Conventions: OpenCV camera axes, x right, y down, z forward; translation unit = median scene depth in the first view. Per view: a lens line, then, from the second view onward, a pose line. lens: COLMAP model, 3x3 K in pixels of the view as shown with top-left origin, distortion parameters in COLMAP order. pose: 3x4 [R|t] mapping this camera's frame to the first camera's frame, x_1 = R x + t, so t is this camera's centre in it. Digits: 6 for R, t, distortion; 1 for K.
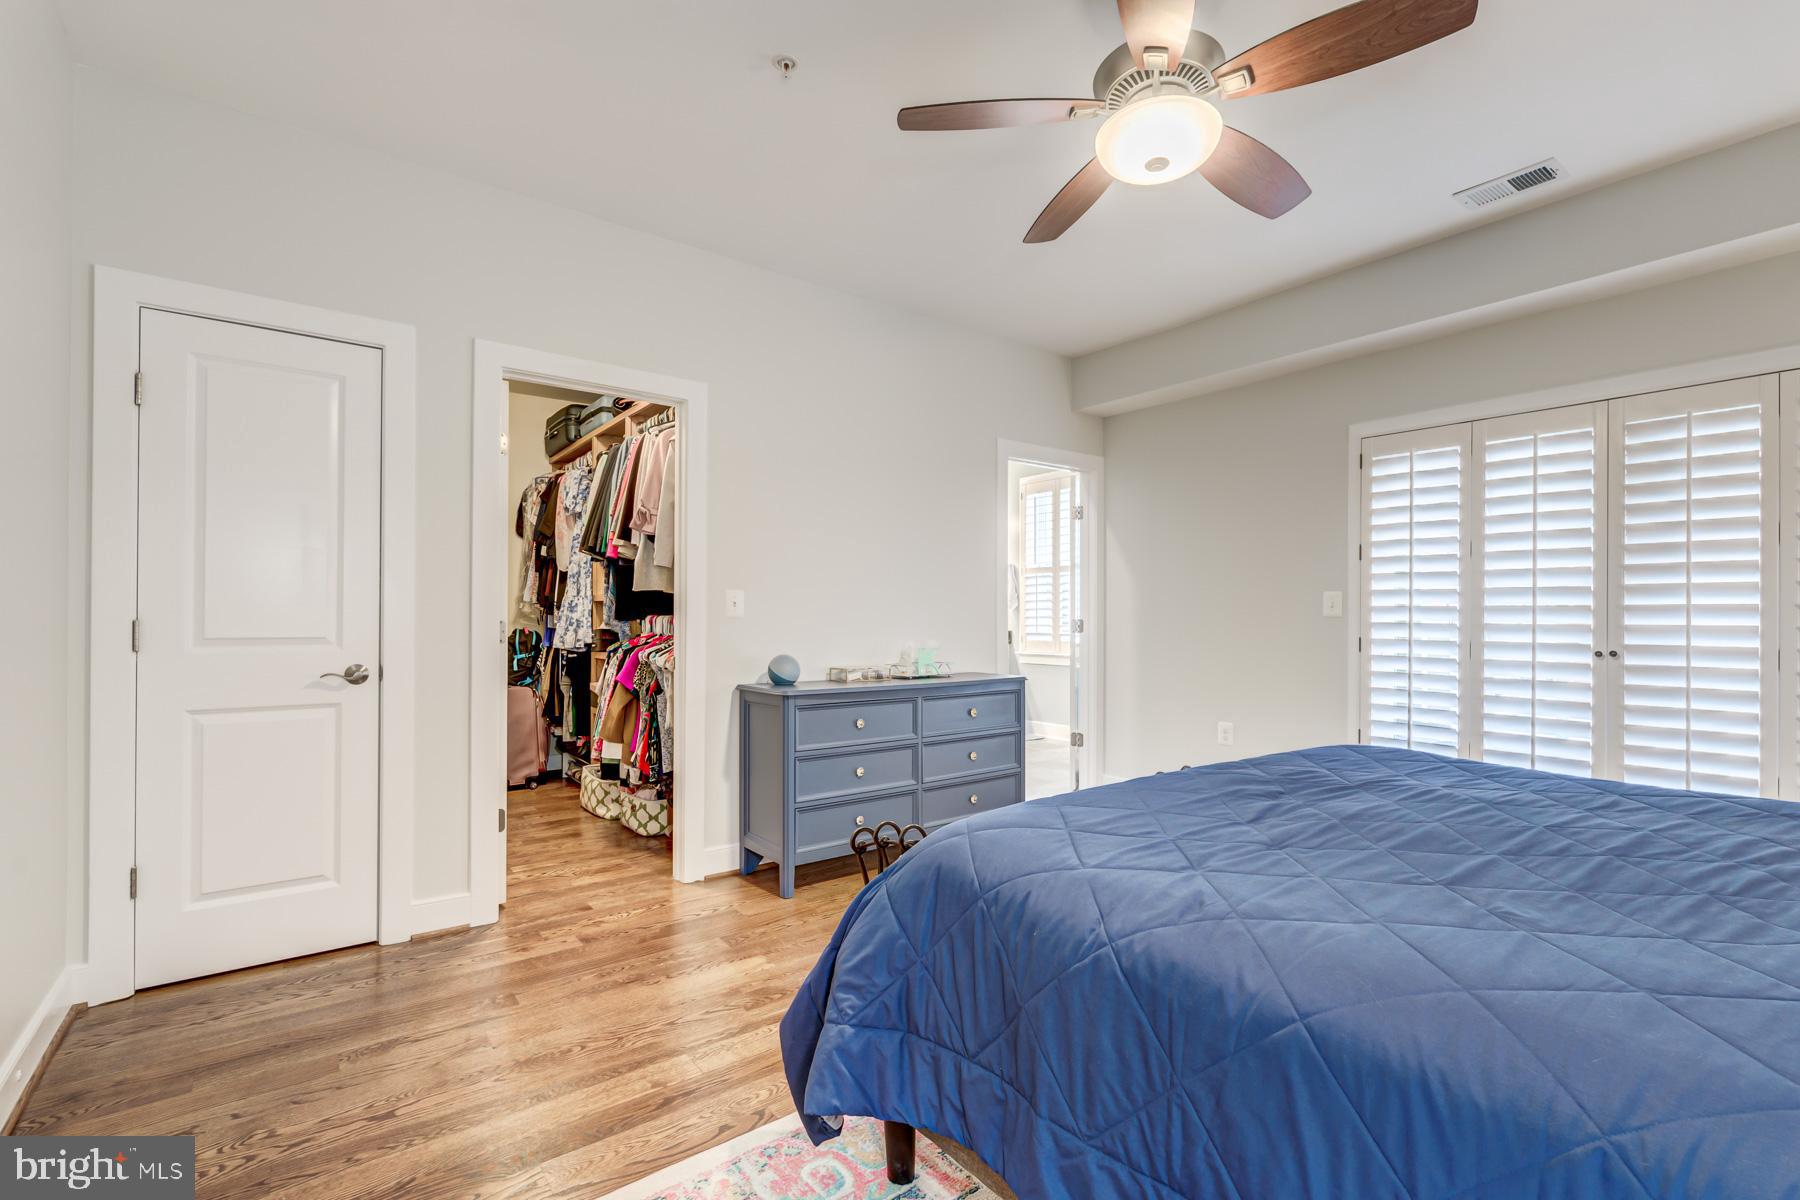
lens RADIAL K [[814.6, 0, 892.3], [0, 814.6, 609.7], [0, 0, 1]] dist [-0.000792, -0.000067]
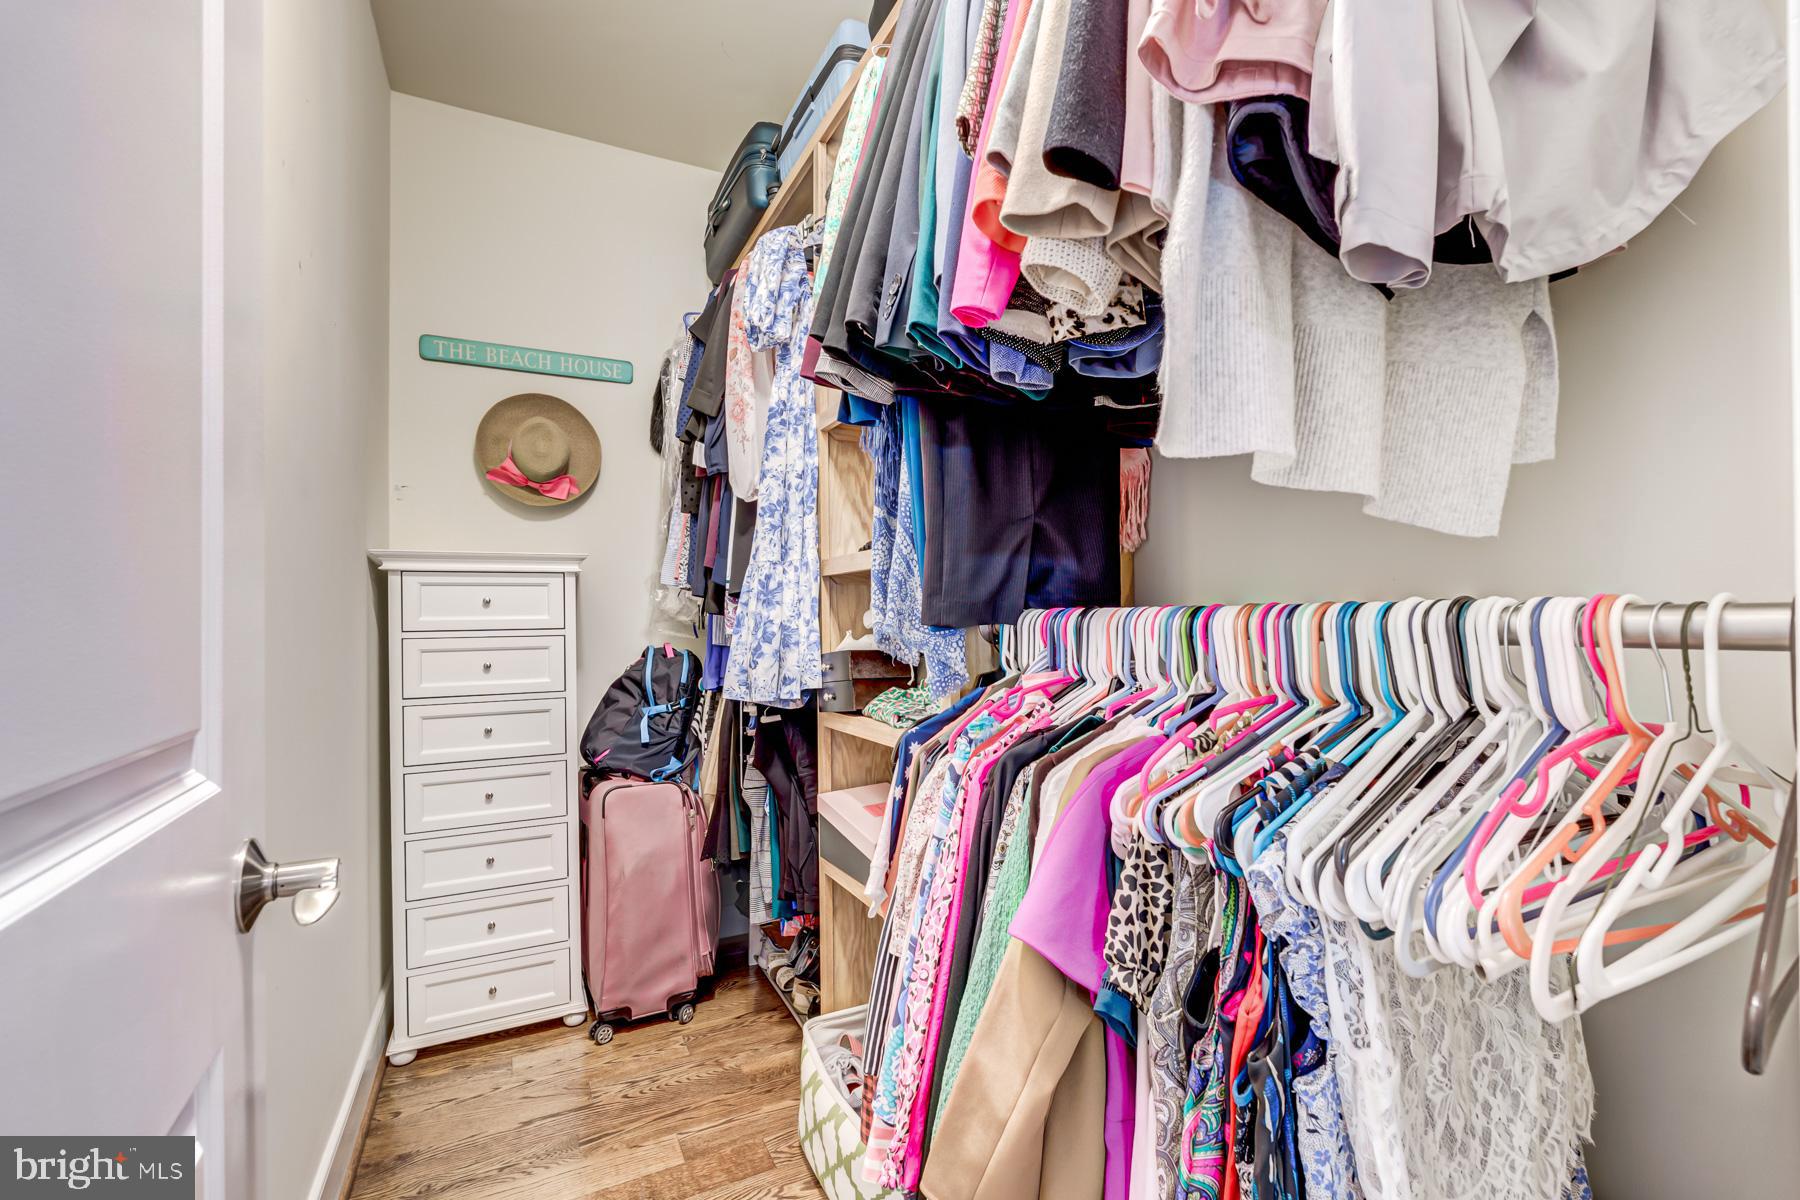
lens RADIAL K [[814.6, 0, 908.6], [0, 814.6, 595.2], [0, 0, 1]] dist [-0.000792, -0.000067]
pose [[0.983075, -0.019492, -0.182165, -0.254427], [0.016475, 0.999701, -0.018056, 0.005997], [0.182462, 0.014749, 0.983102, 0.624322]]
